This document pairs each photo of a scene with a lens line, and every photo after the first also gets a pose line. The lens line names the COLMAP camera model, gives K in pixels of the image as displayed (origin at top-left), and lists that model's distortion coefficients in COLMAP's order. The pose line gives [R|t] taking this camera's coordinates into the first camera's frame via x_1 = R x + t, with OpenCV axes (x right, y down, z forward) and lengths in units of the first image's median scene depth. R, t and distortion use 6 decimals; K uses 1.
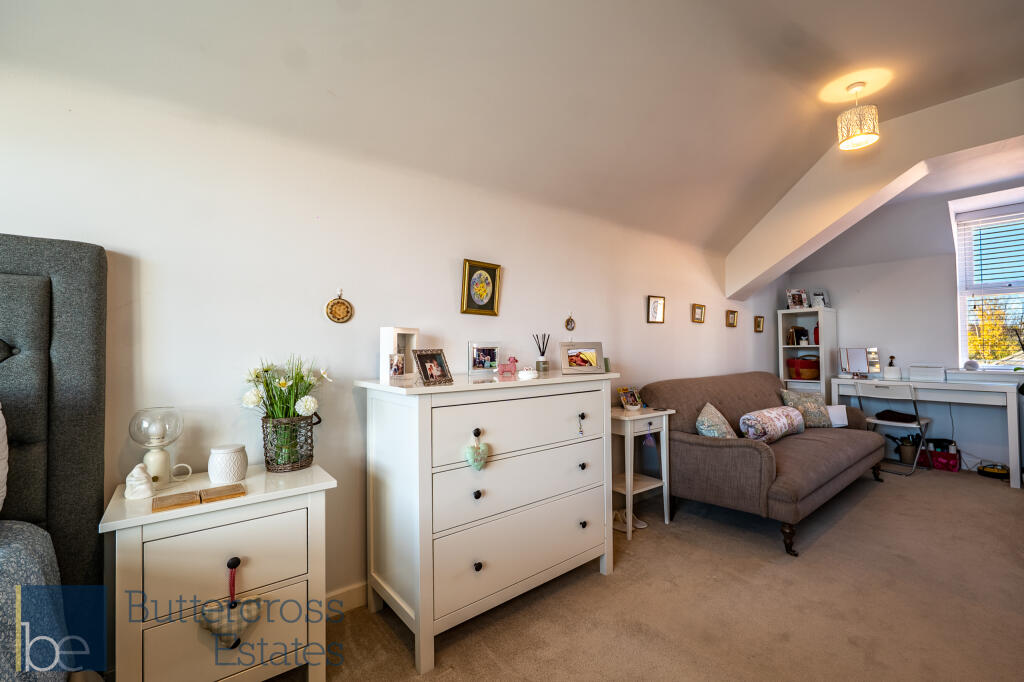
lens RADIAL K [[429.4, 0, 530.8], [0, 429.4, 339.3], [0, 0, 1]] dist [-0.010570, 0.000269]
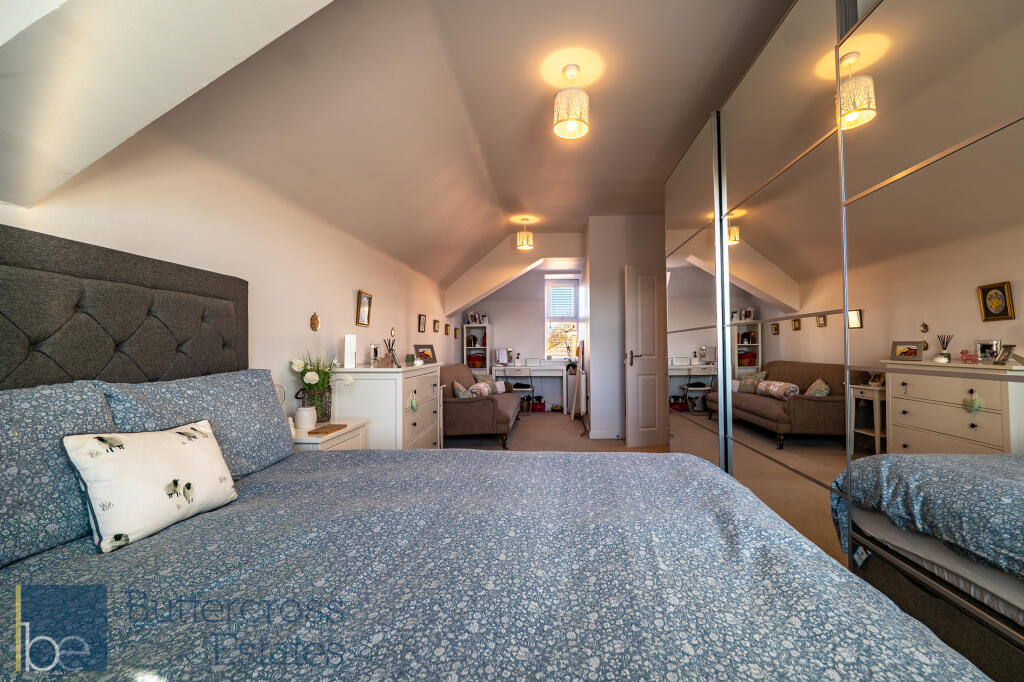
lens RADIAL K [[429.4, 0, 530.8], [0, 429.4, 339.3], [0, 0, 1]] dist [-0.010570, 0.000269]
pose [[0.673145, 0.017234, 0.739309, -0.500903], [-0.015493, 0.999838, -0.009201, -0.003374], [-0.739348, -0.005261, 0.673303, -0.282179]]
